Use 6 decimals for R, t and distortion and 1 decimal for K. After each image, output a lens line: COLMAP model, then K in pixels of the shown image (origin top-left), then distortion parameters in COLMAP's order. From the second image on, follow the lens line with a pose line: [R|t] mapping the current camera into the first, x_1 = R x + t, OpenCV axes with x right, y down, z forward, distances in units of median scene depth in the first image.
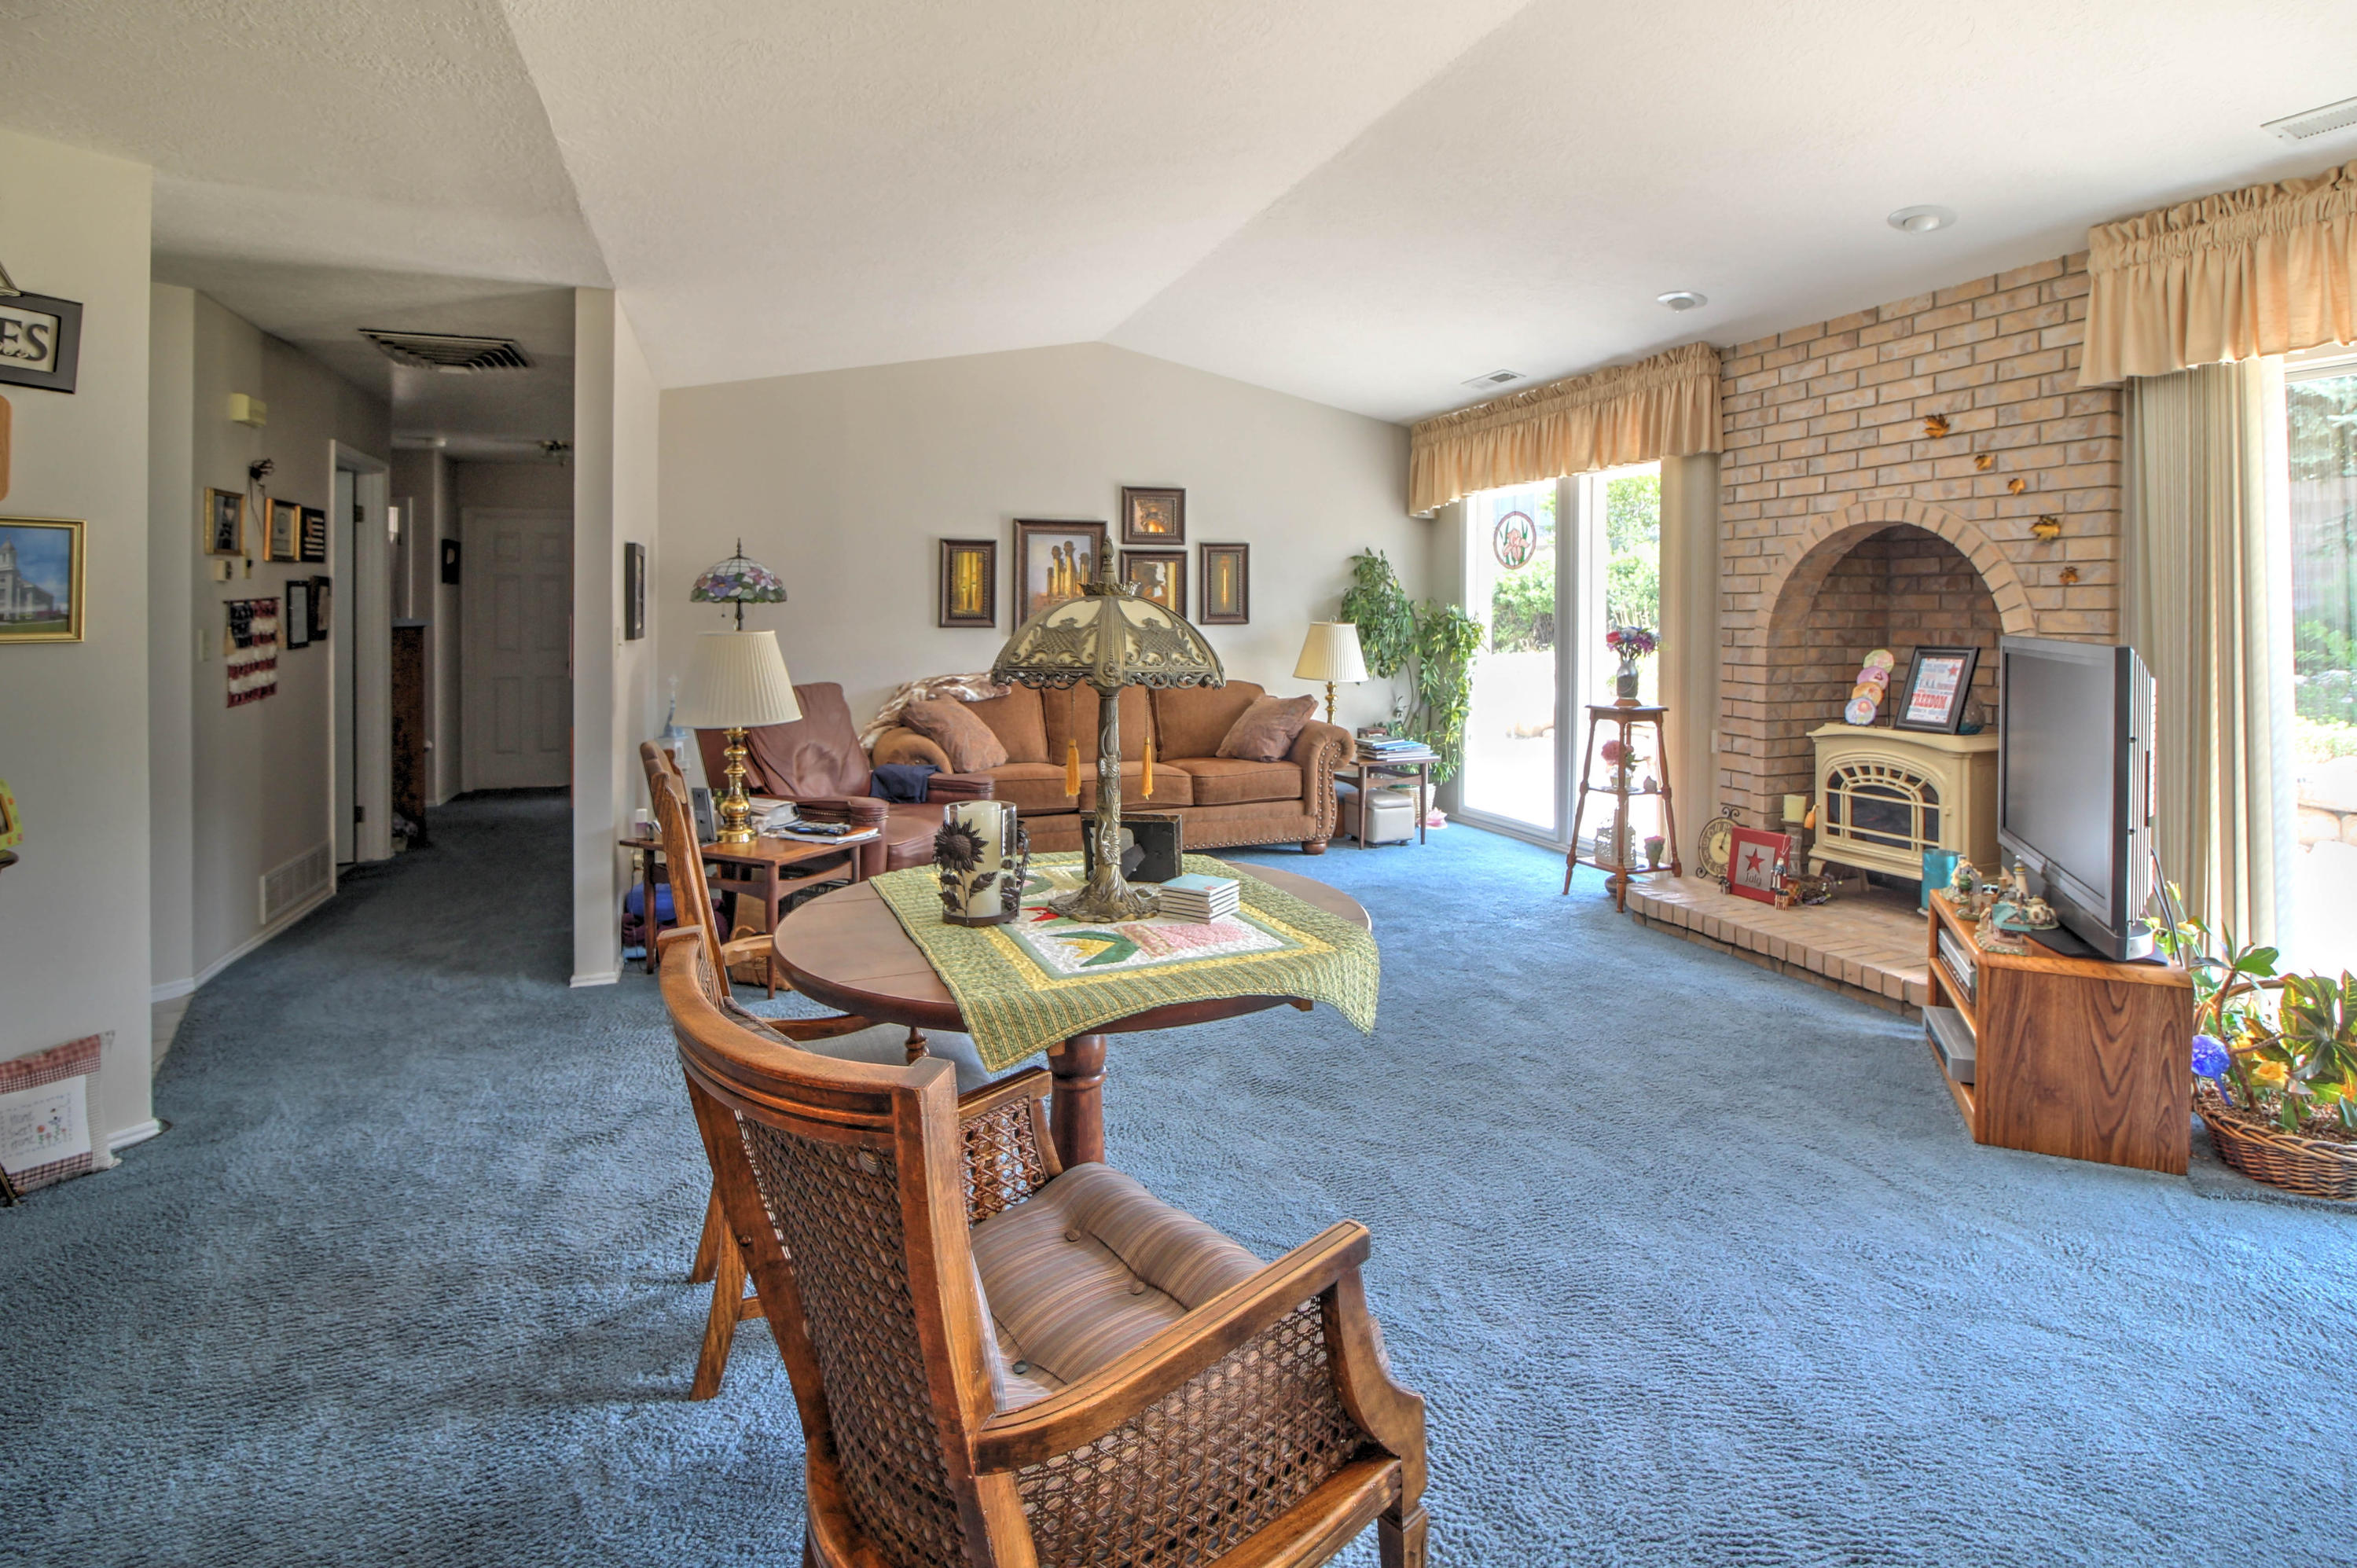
lens RADIAL K [[1128.3, 0, 1179.8], [0, 1128.3, 630.0], [0, 0, 1]] dist [-0.017652, -0.000690]
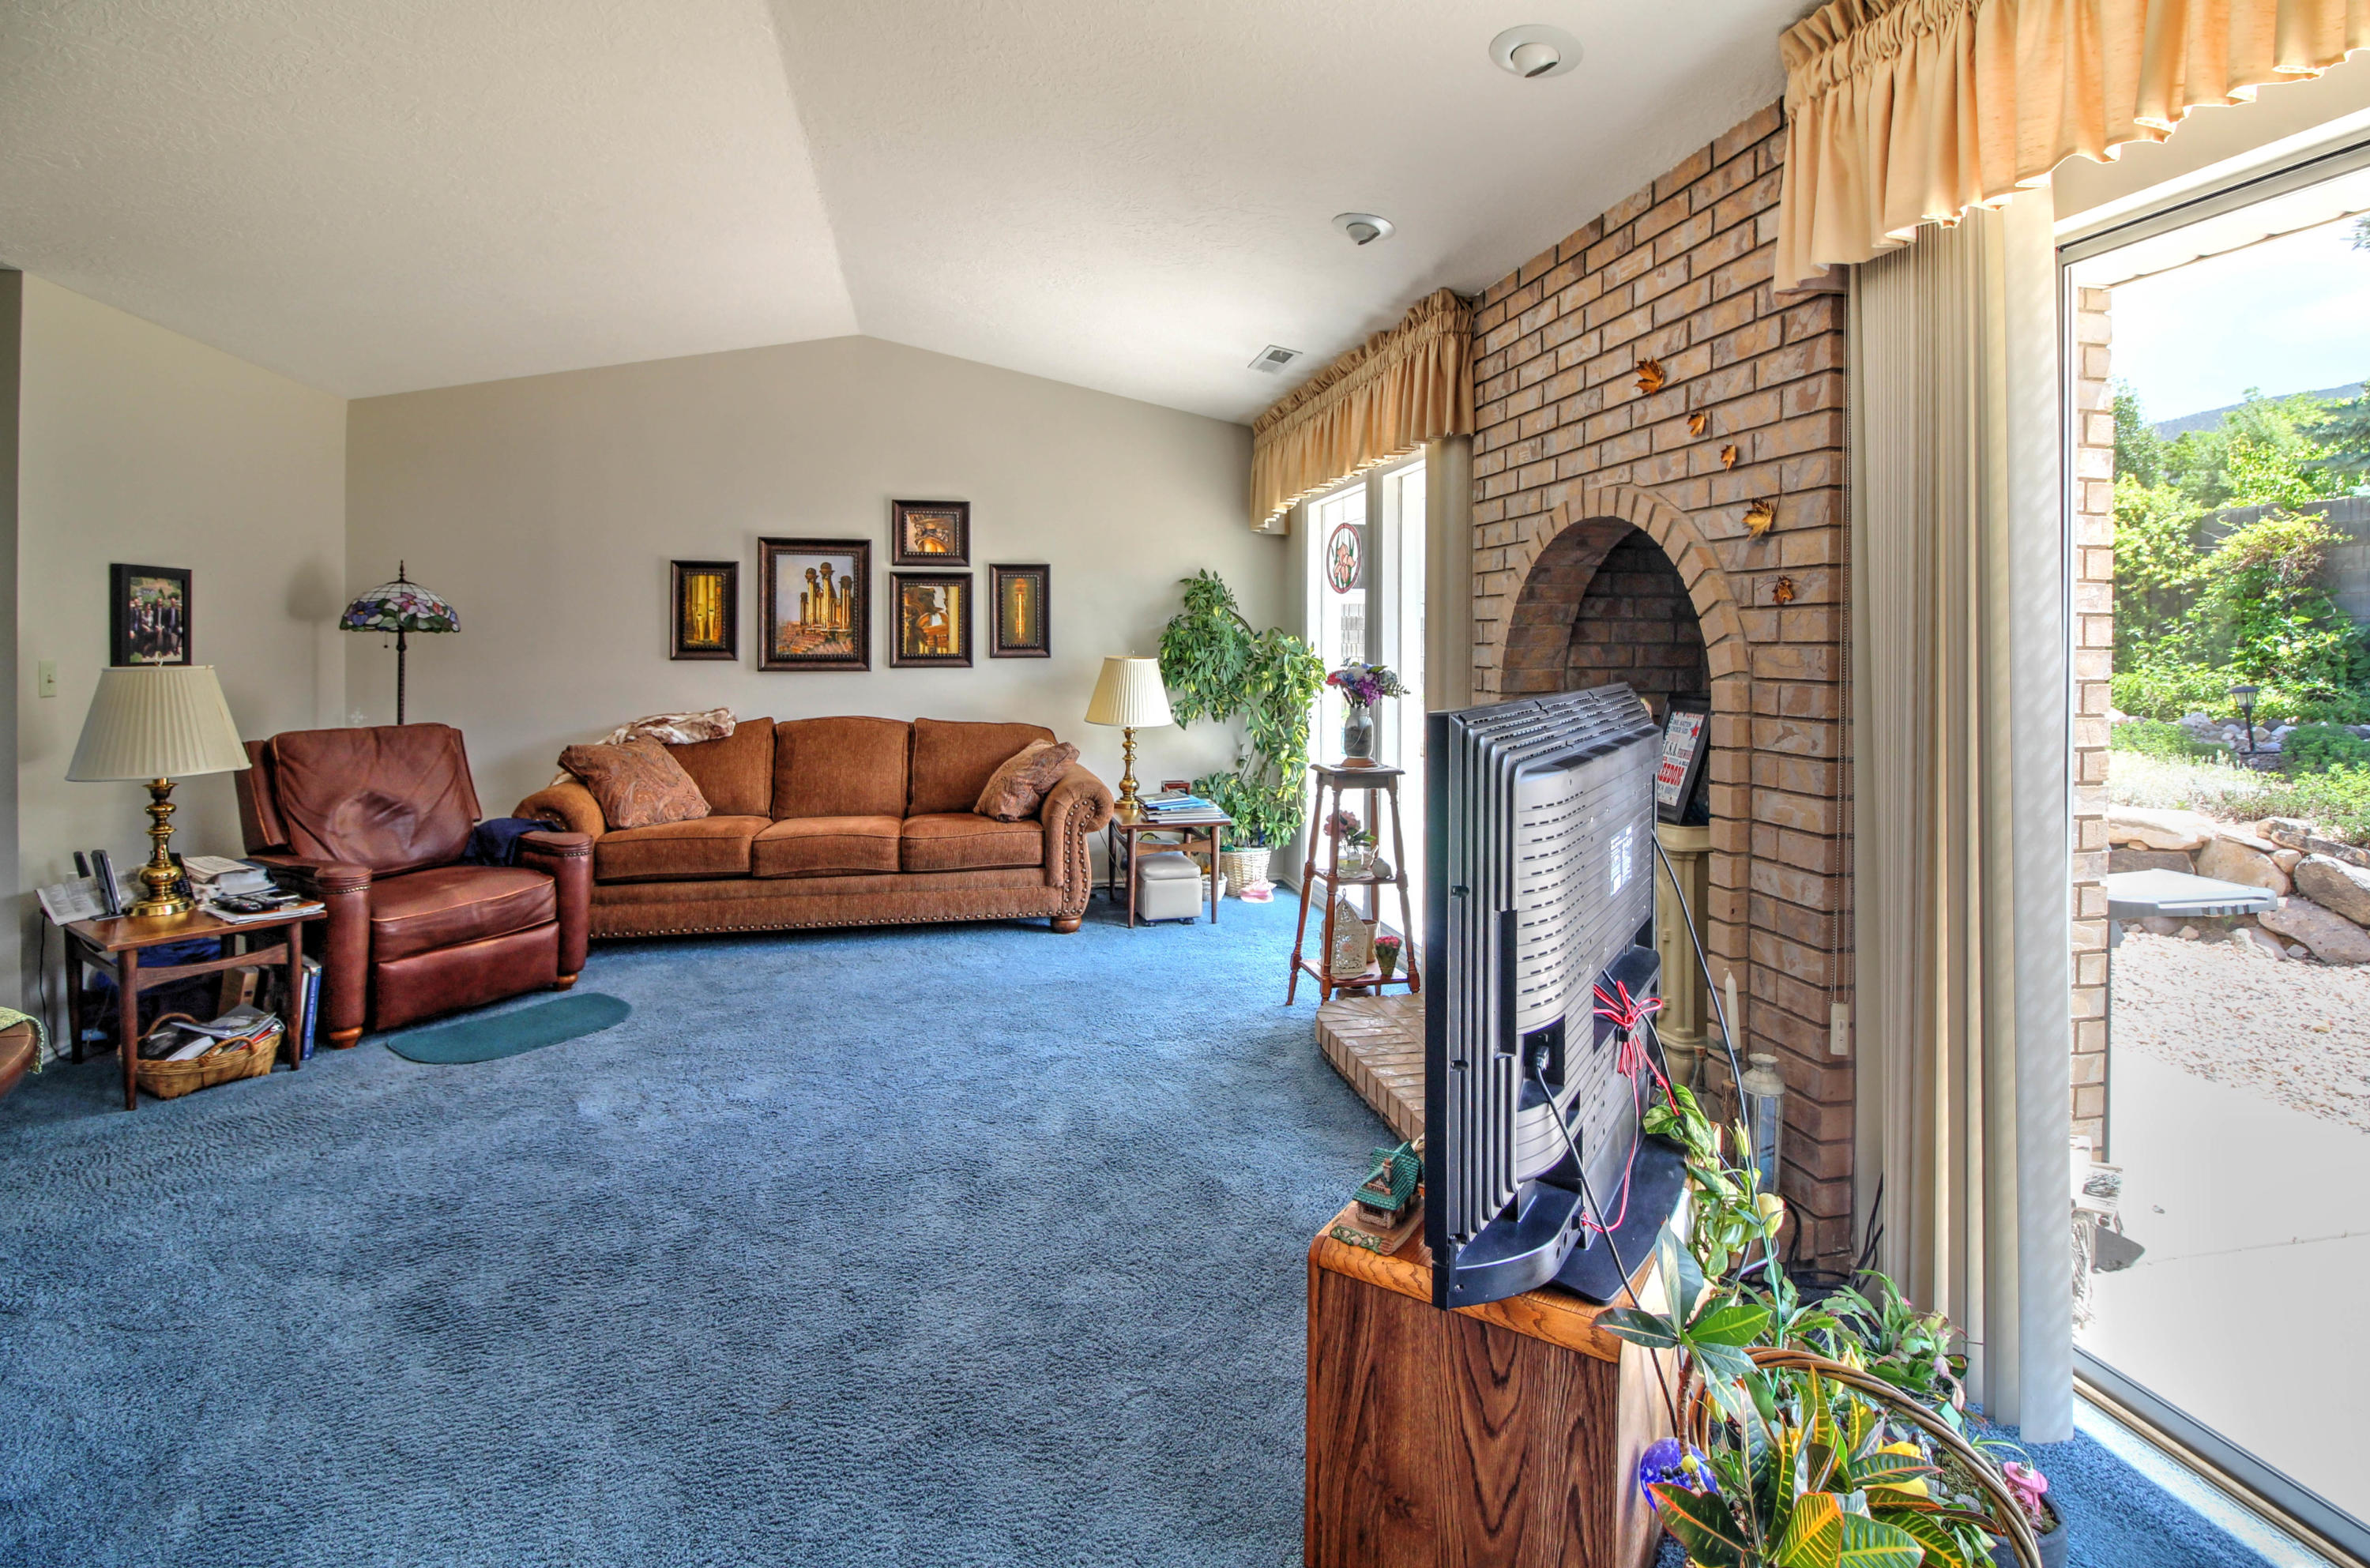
lens RADIAL K [[1125.8, 0, 1182.0], [0, 1125.8, 664.6], [0, 0, 1]] dist [-0.011088, -0.000707]
pose [[0.991837, 0.004755, -0.127425, 0.423877], [-0.004372, 0.999985, 0.003280, -0.005036], [0.127439, -0.002696, 0.991843, 0.245136]]
